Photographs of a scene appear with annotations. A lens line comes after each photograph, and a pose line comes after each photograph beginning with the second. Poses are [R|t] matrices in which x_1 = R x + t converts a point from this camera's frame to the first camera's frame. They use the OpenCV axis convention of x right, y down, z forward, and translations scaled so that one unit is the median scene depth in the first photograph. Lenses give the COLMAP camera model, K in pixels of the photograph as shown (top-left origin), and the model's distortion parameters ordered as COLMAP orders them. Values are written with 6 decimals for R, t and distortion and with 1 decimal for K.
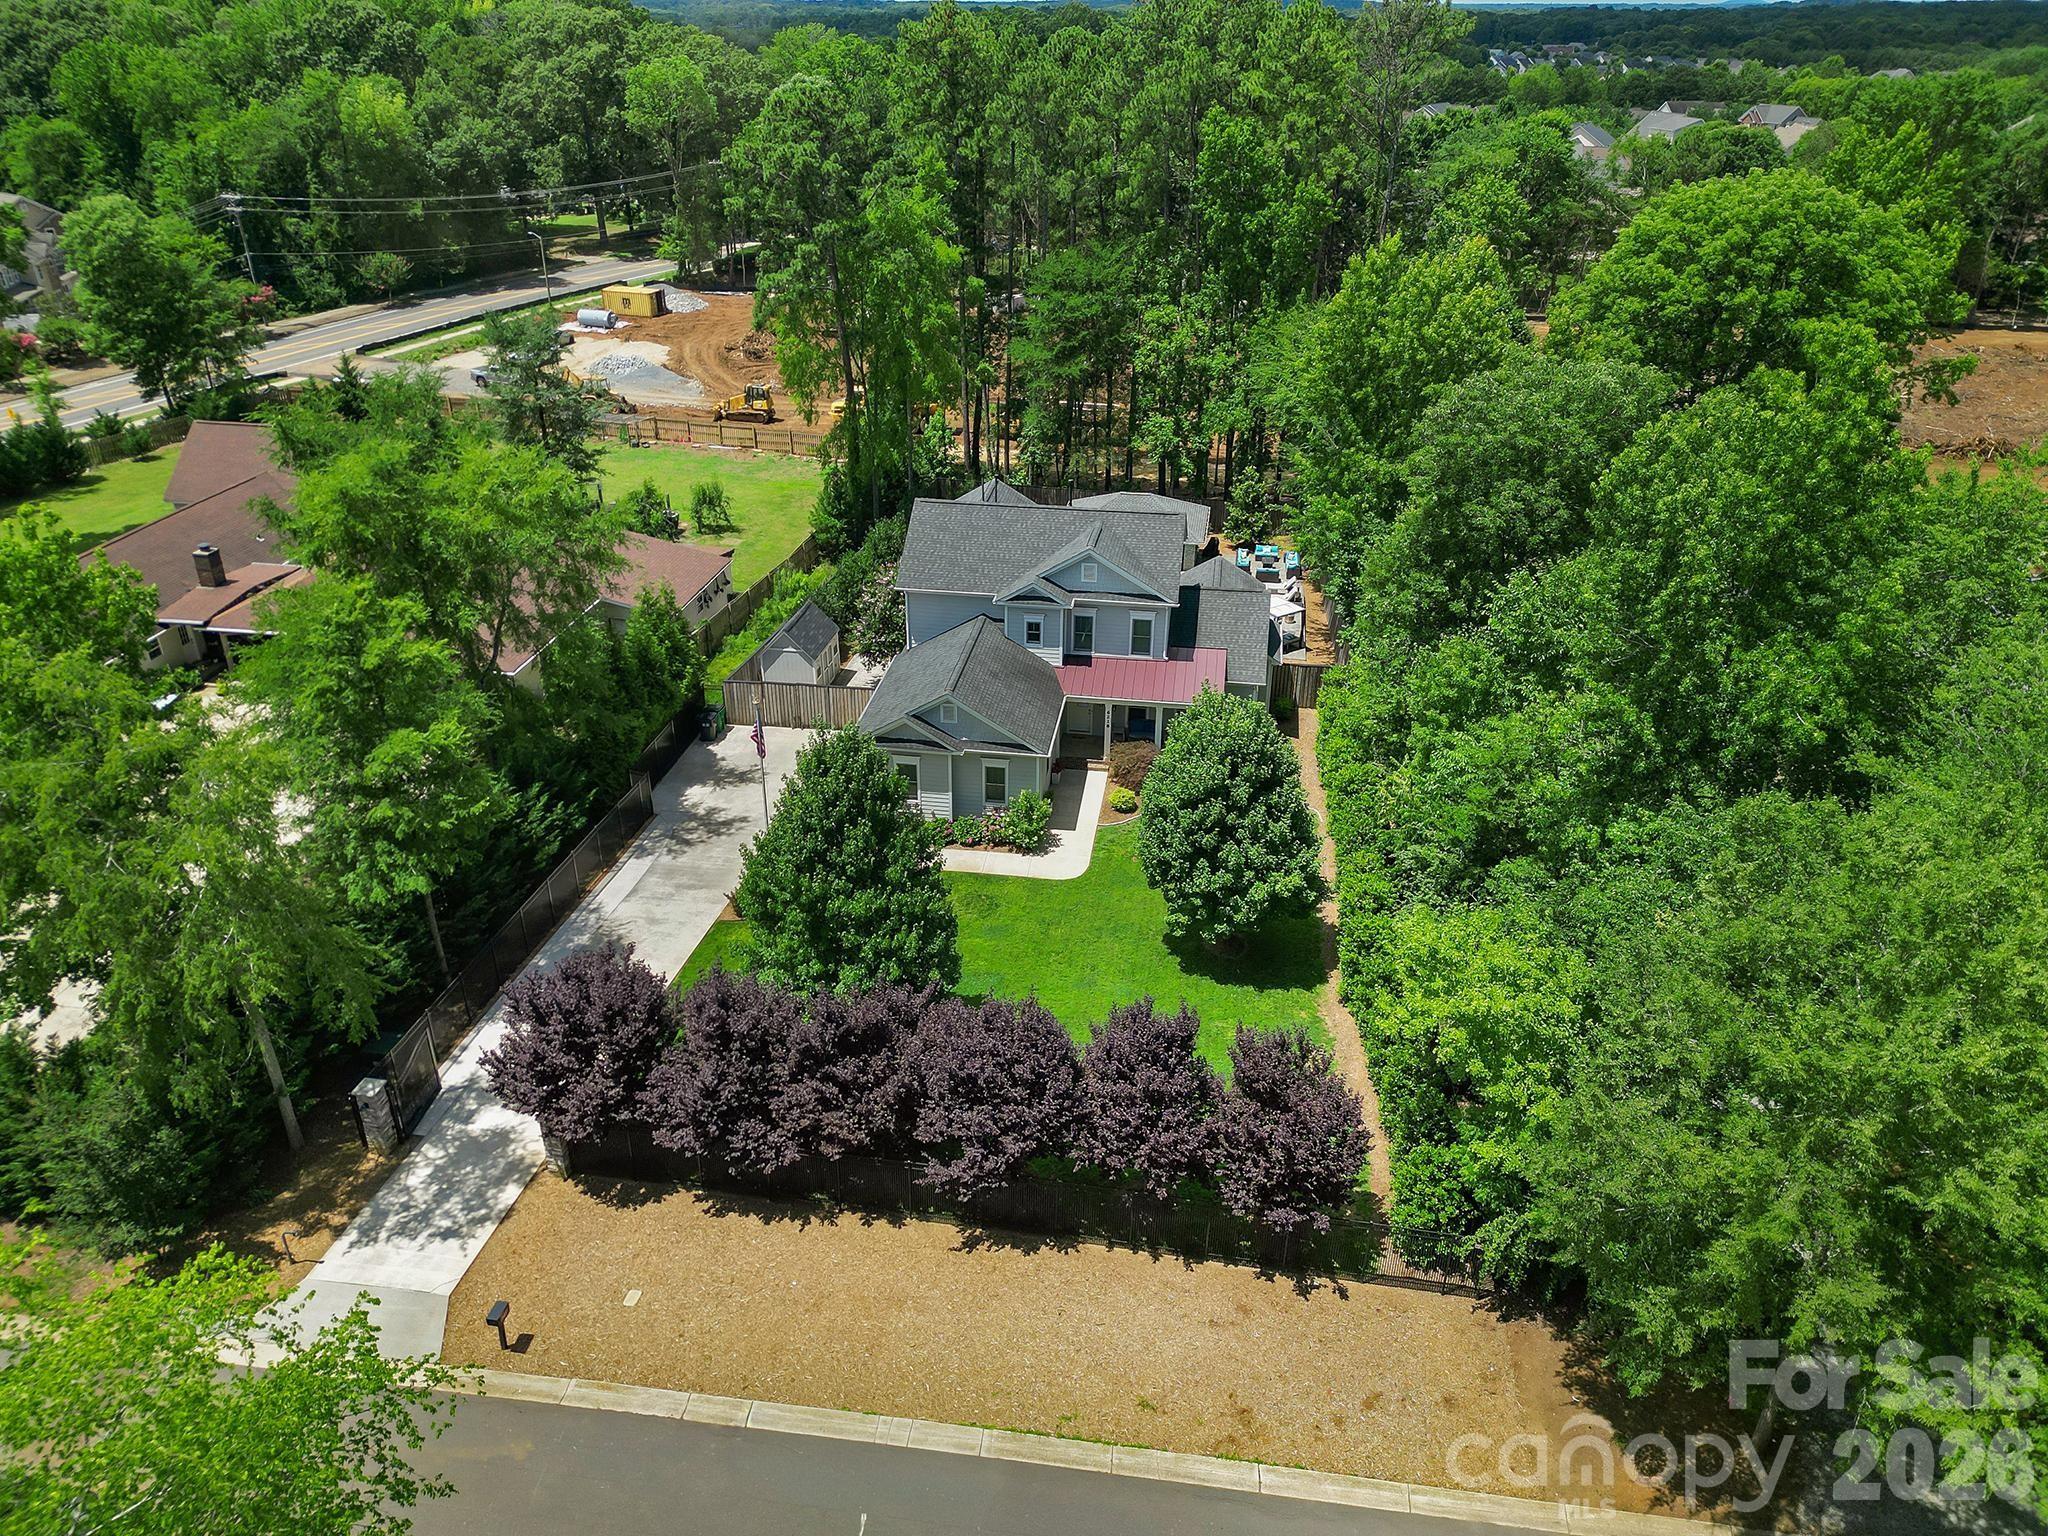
lens RADIAL K [[1459.3, 0, 1032.3], [0, 1459.3, 738.2], [0, 0, 1]] dist [0.067312, -0.002061]
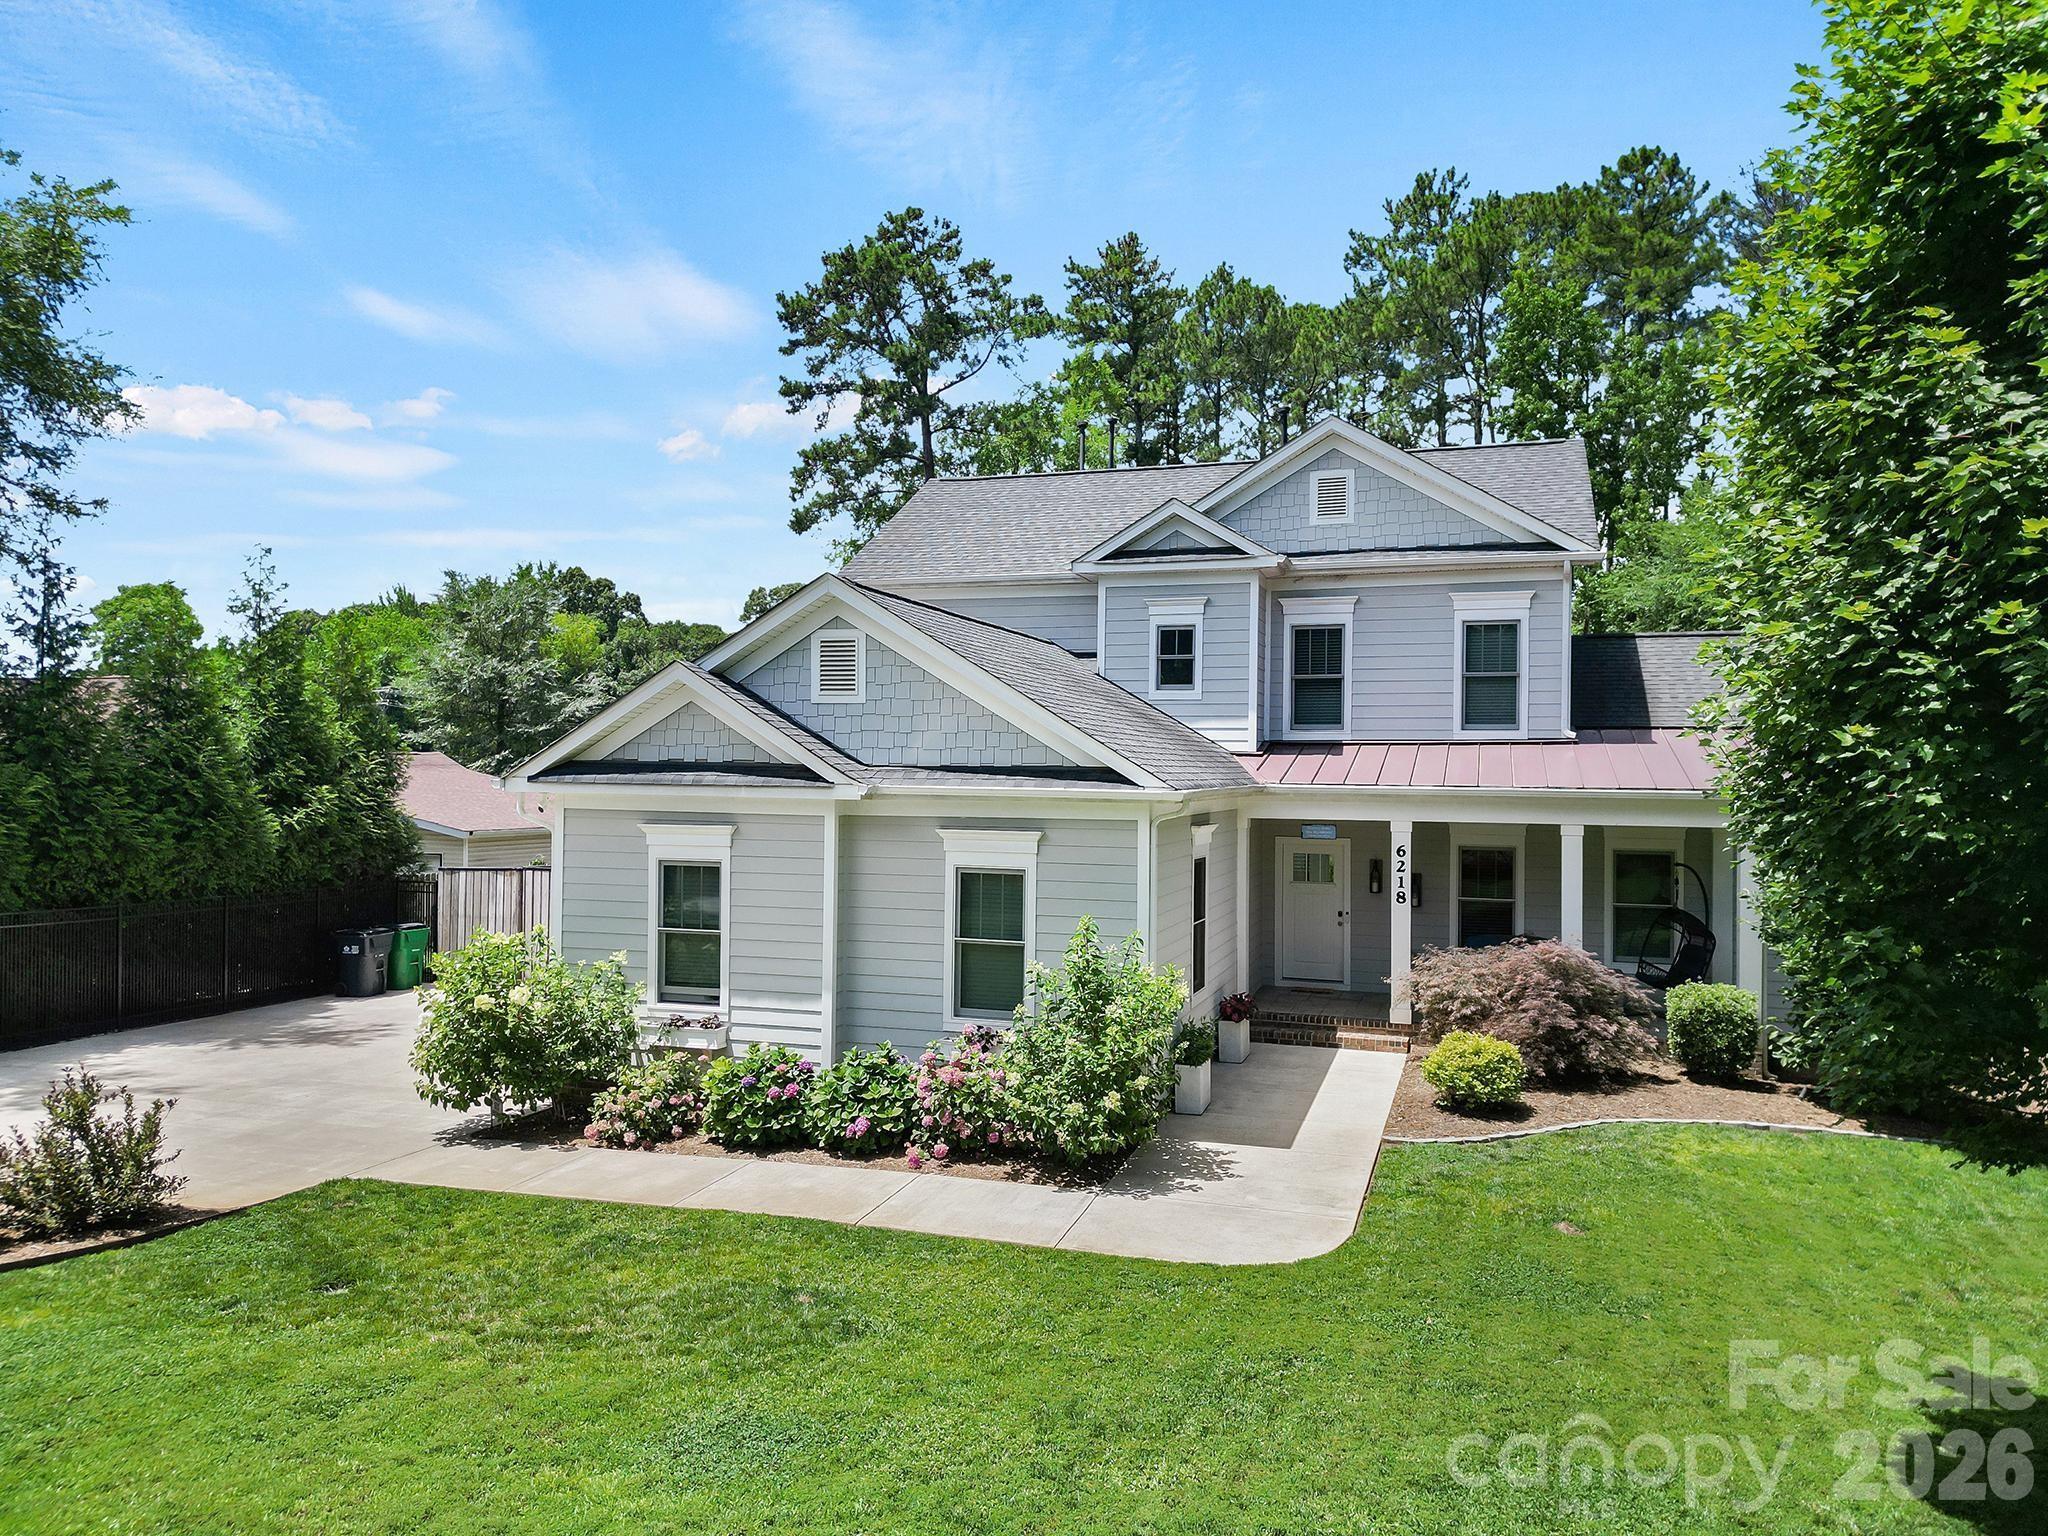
lens RADIAL K [[1428.7, 0, 1024.0], [0, 1428.7, 768.0], [0, 0, 1]] dist [0.050475, -0.031198]
pose [[0.985447, 0.010243, -0.169671, 0.036106], [-0.087264, 0.887090, -0.453272, 0.171855], [0.145871, 0.461482, 0.875075, 1.058117]]
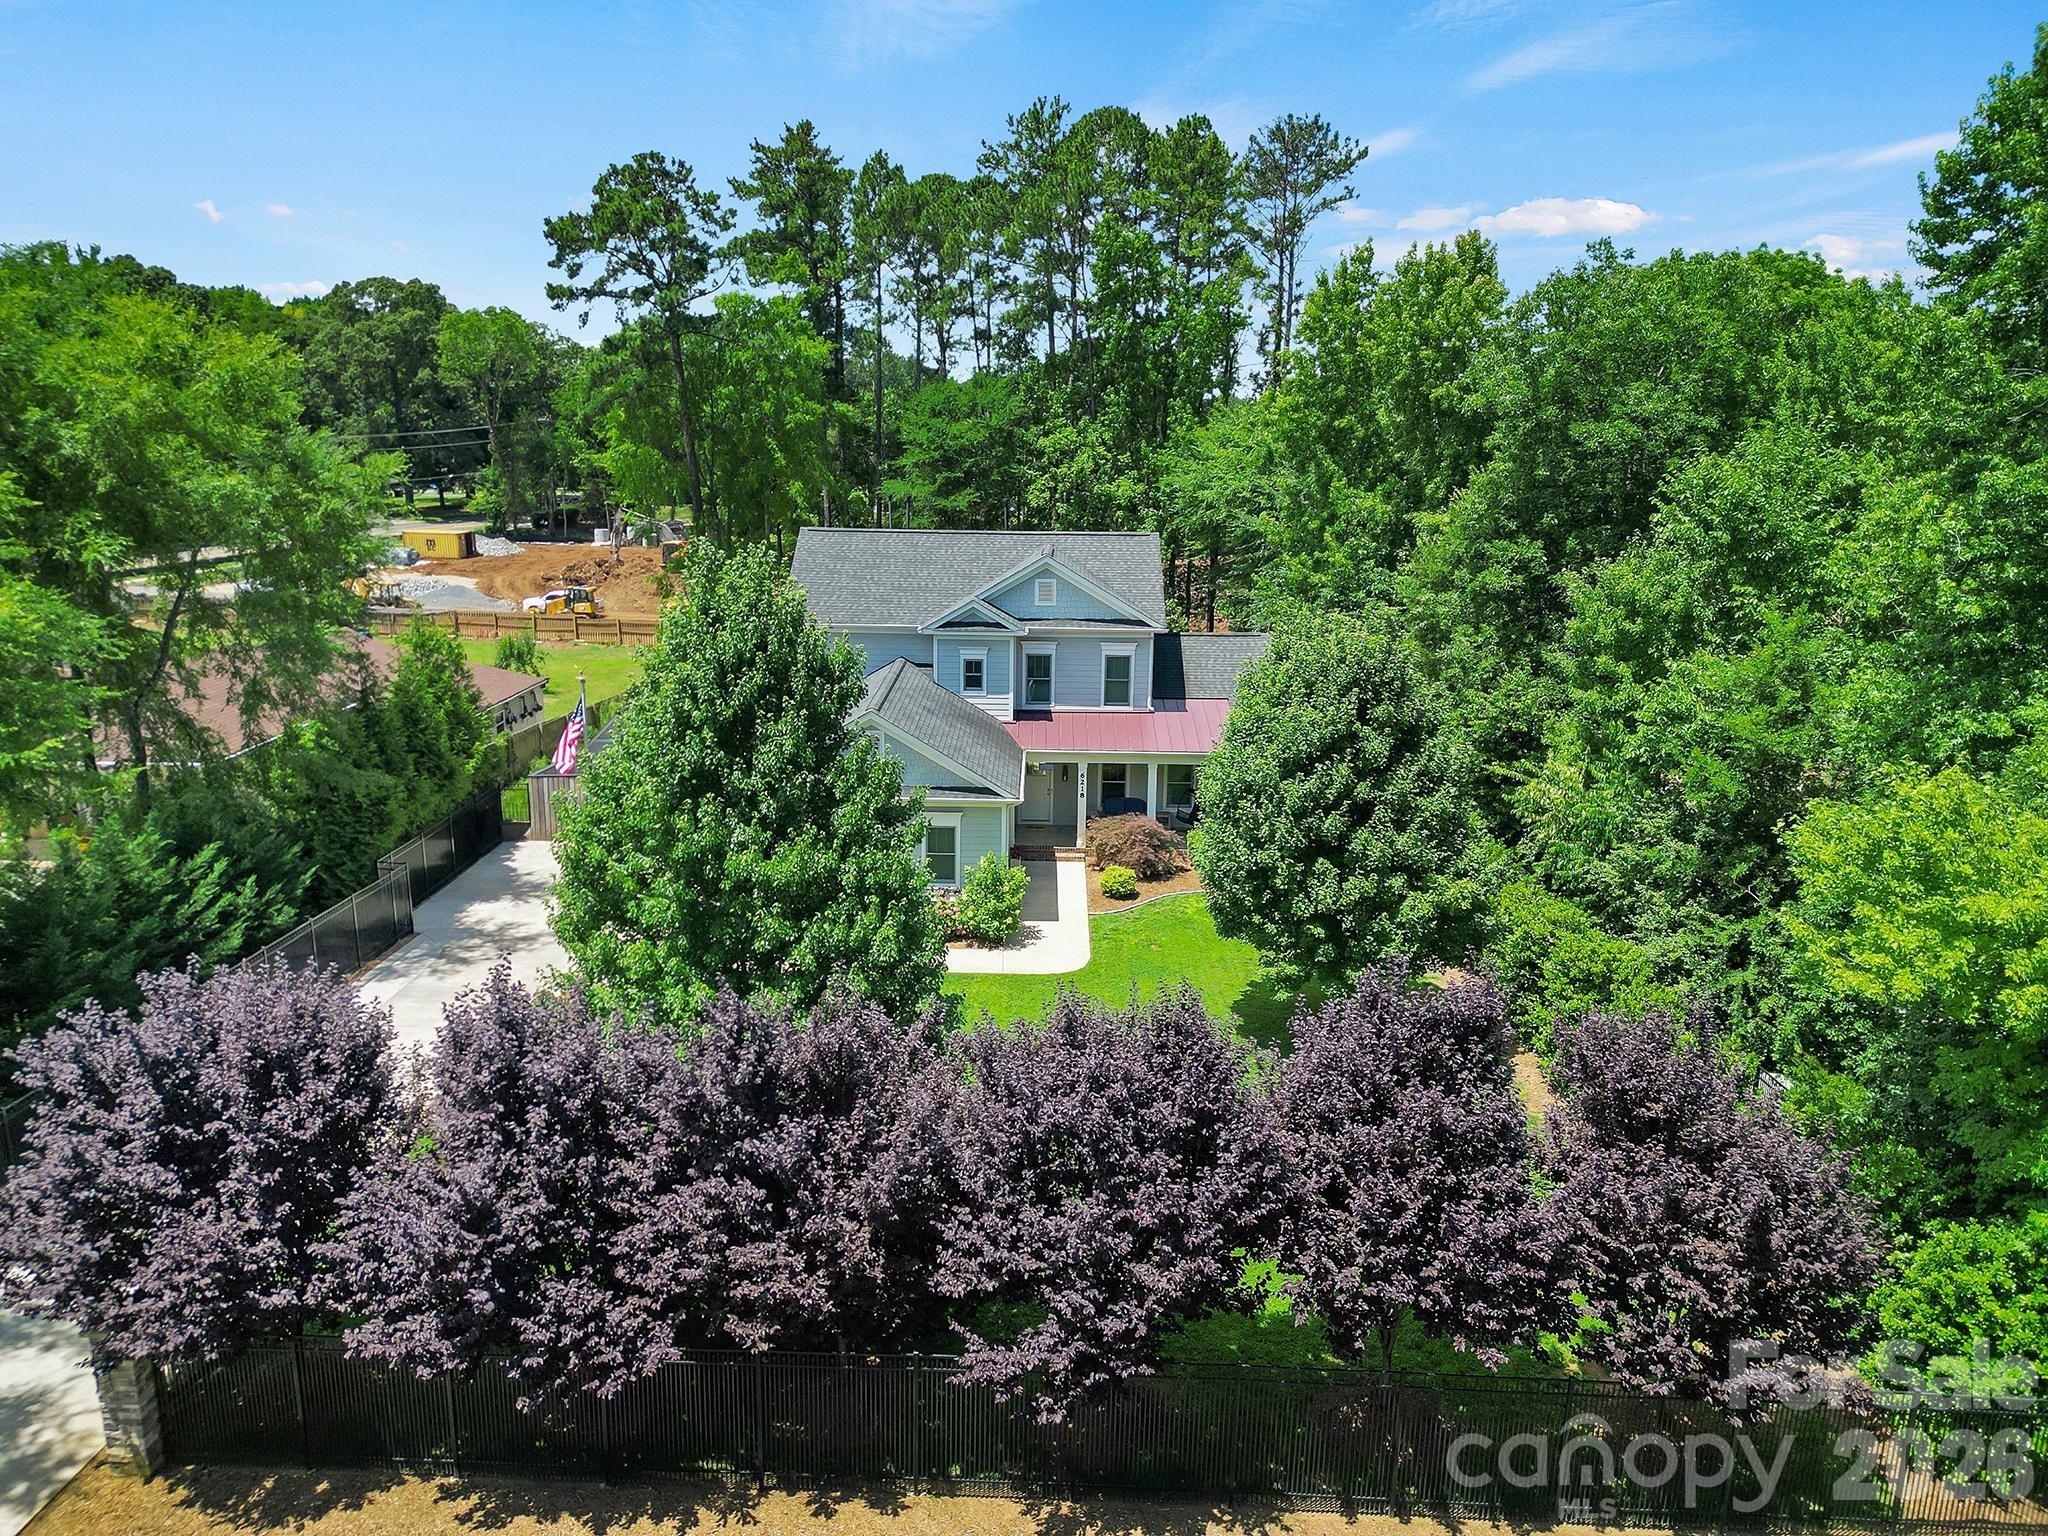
lens RADIAL K [[1428.7, 0, 1024.0], [0, 1428.7, 768.0], [0, 0, 1]] dist [0.050475, -0.031198]
pose [[0.992007, -0.027002, 0.123261, -0.095149], [0.053483, 0.974726, -0.216908, 0.194969], [-0.114289, 0.221767, 0.968379, 0.478365]]
